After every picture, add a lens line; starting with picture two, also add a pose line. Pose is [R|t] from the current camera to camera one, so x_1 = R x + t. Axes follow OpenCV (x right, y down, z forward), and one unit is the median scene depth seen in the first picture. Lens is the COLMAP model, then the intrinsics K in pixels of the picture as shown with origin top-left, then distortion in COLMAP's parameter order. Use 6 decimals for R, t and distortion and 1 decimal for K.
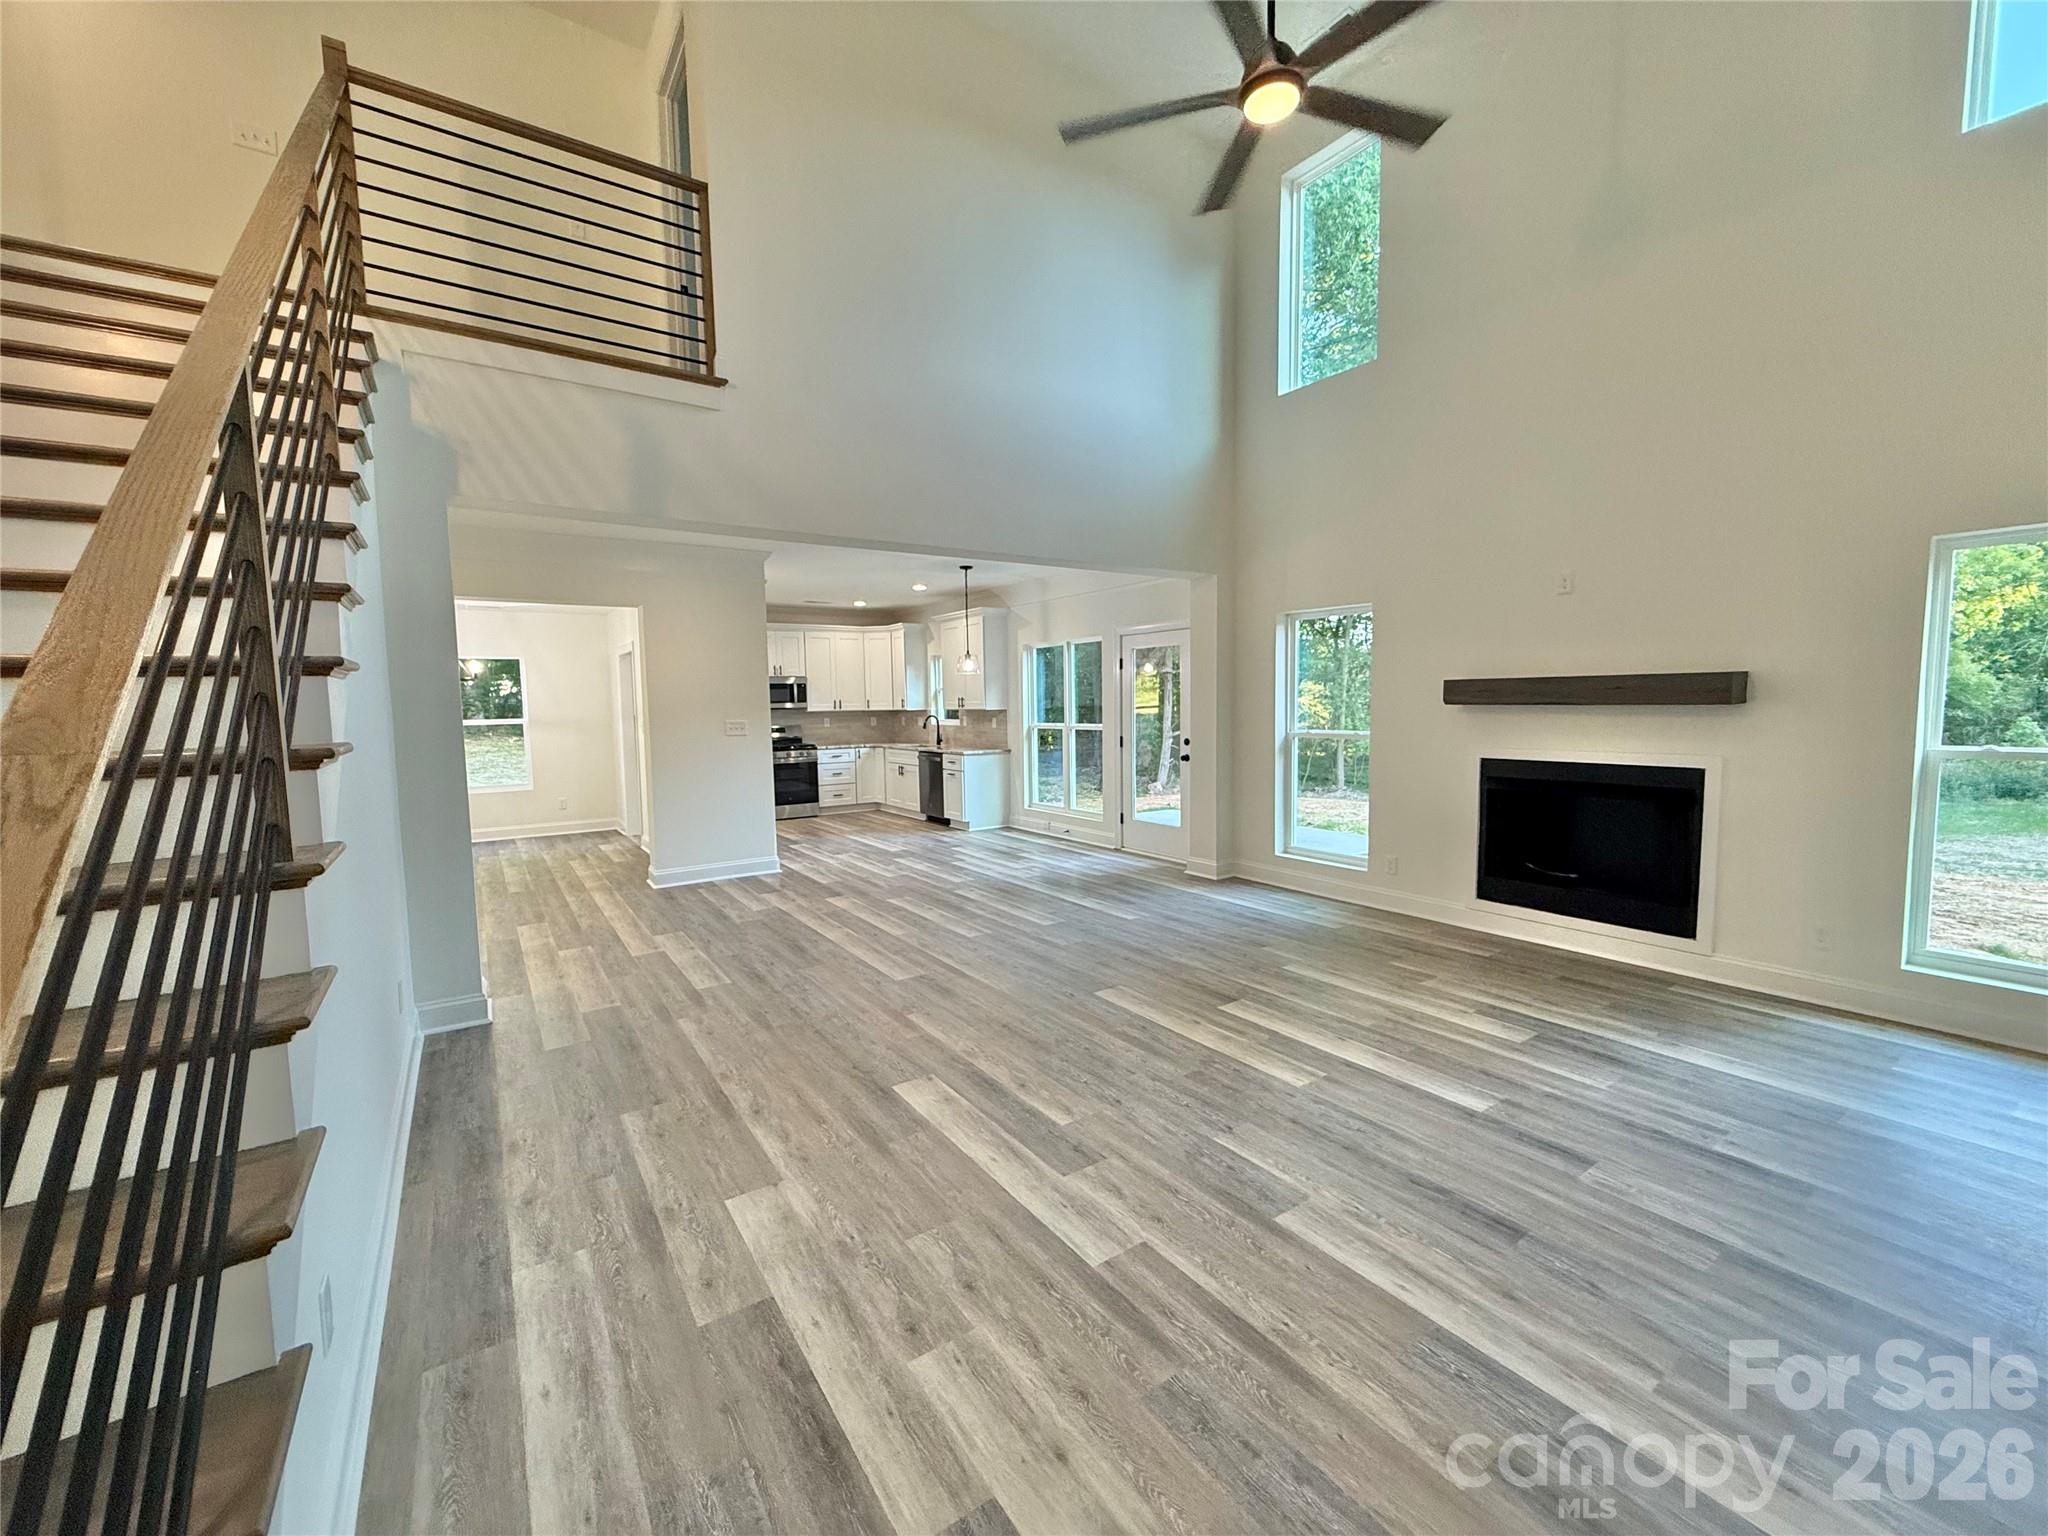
lens RADIAL K [[815.9, 0, 1018.7], [0, 815.9, 769.2], [0, 0, 1]] dist [-0.000453, -0.000251]
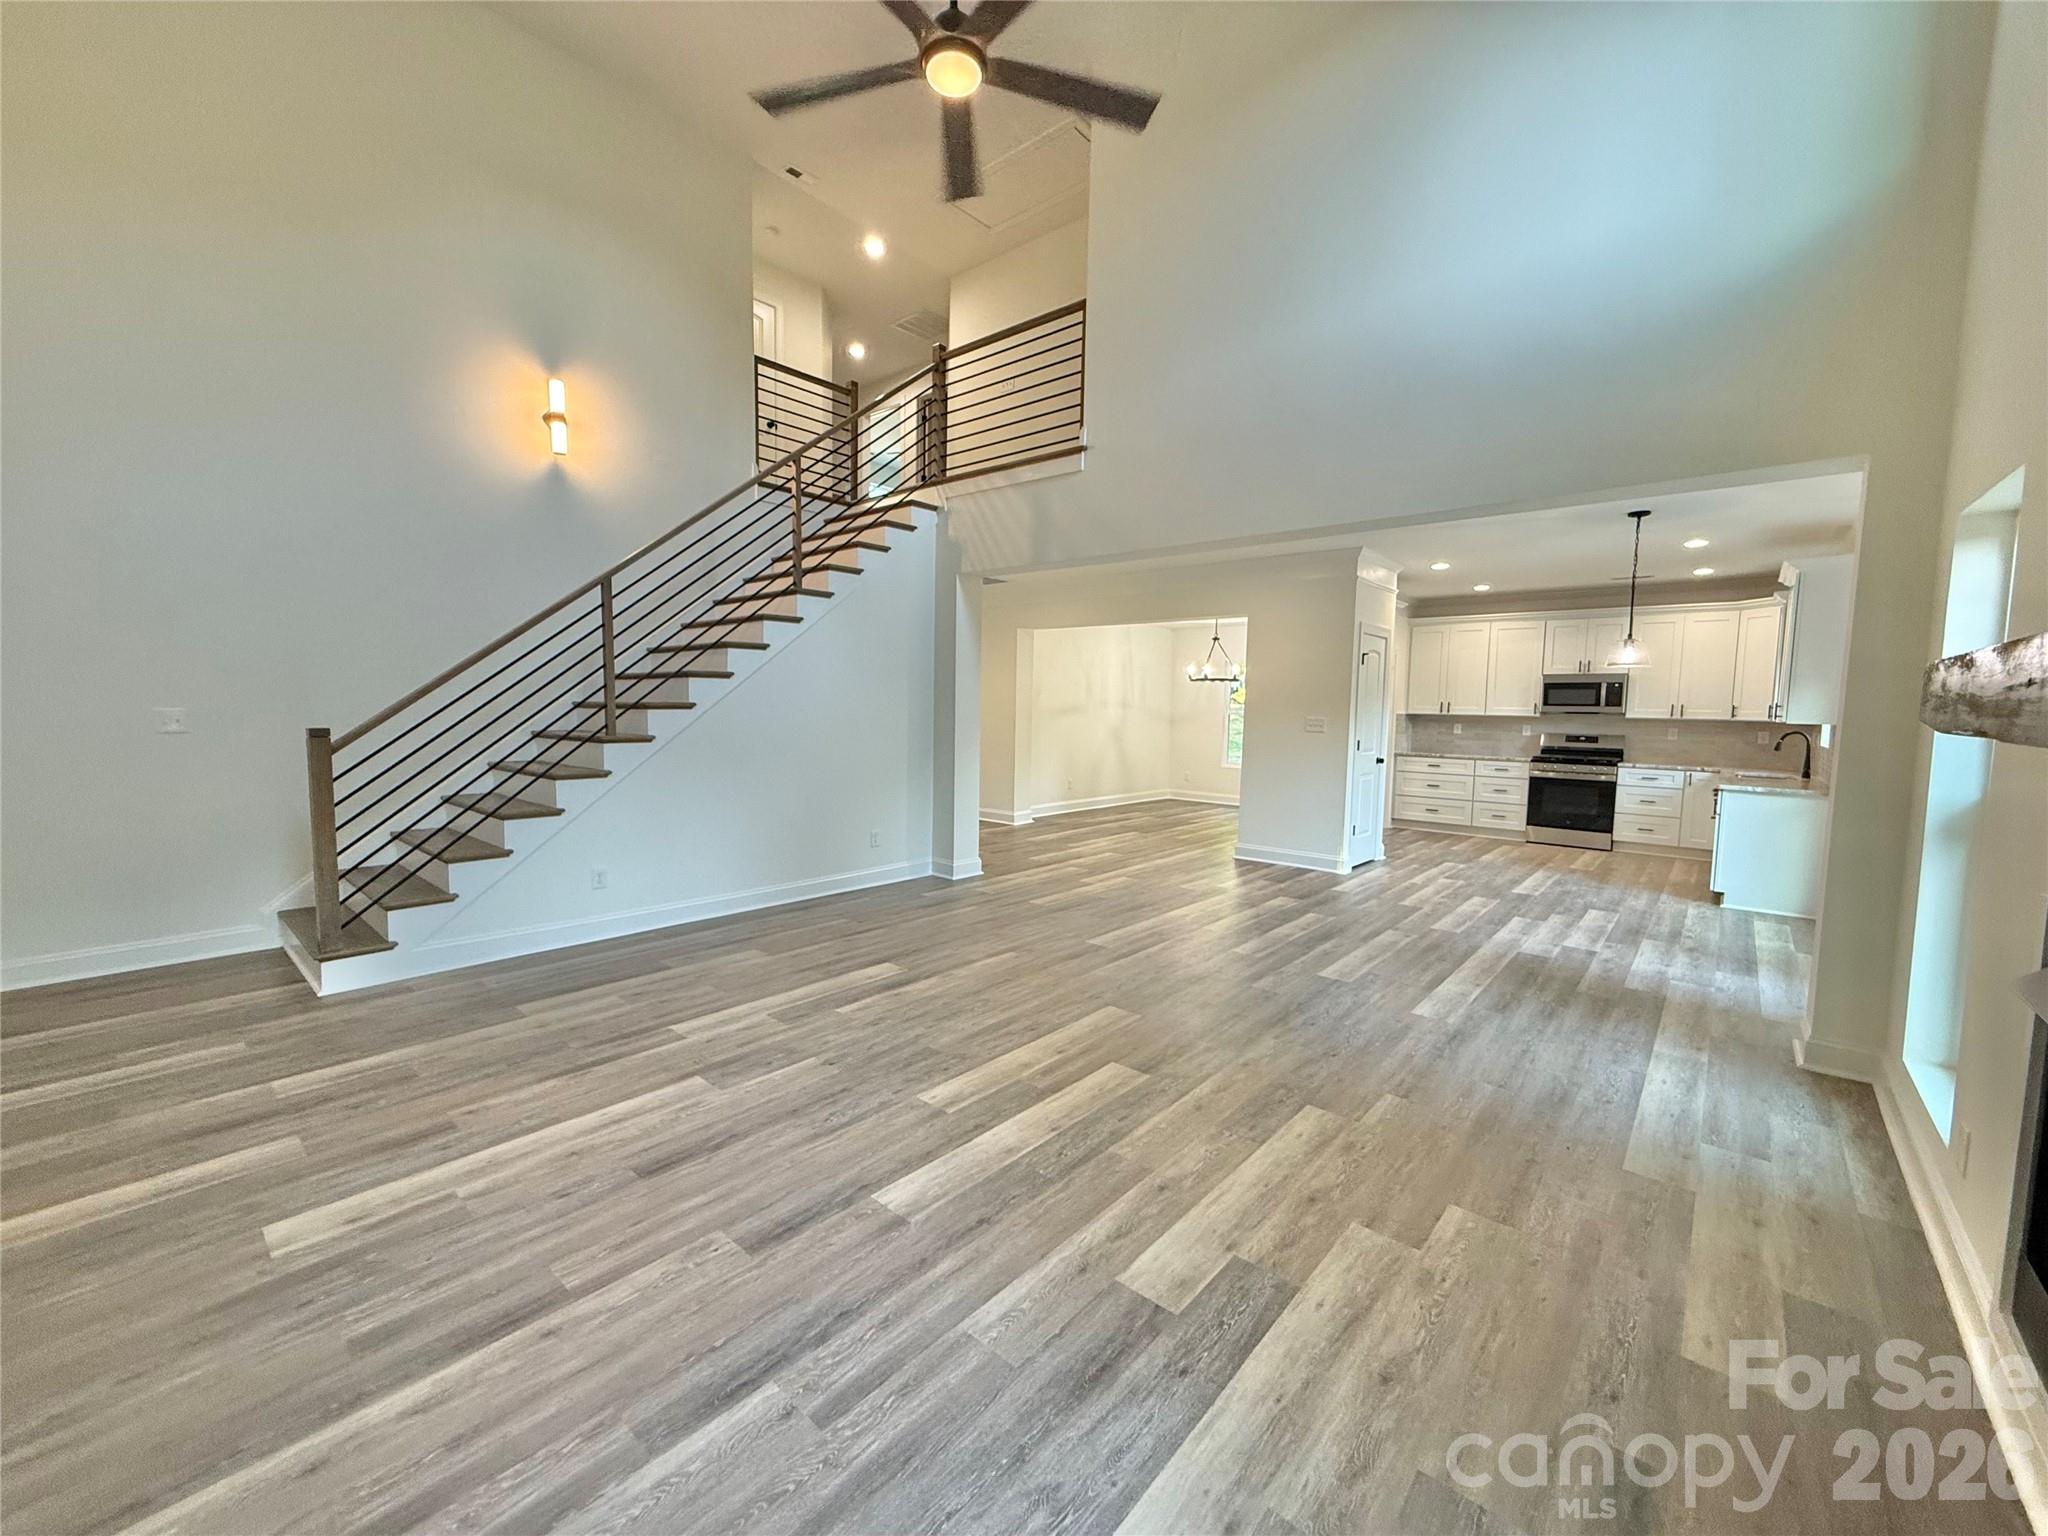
lens RADIAL K [[815.9, 0, 1018.7], [0, 815.9, 769.2], [0, 0, 1]] dist [-0.000453, -0.000251]
pose [[0.255104, 0.101532, -0.961568, 1.215804], [-0.102457, 0.991711, 0.077533, -0.079024], [0.961470, 0.078741, 0.263393, 0.800040]]
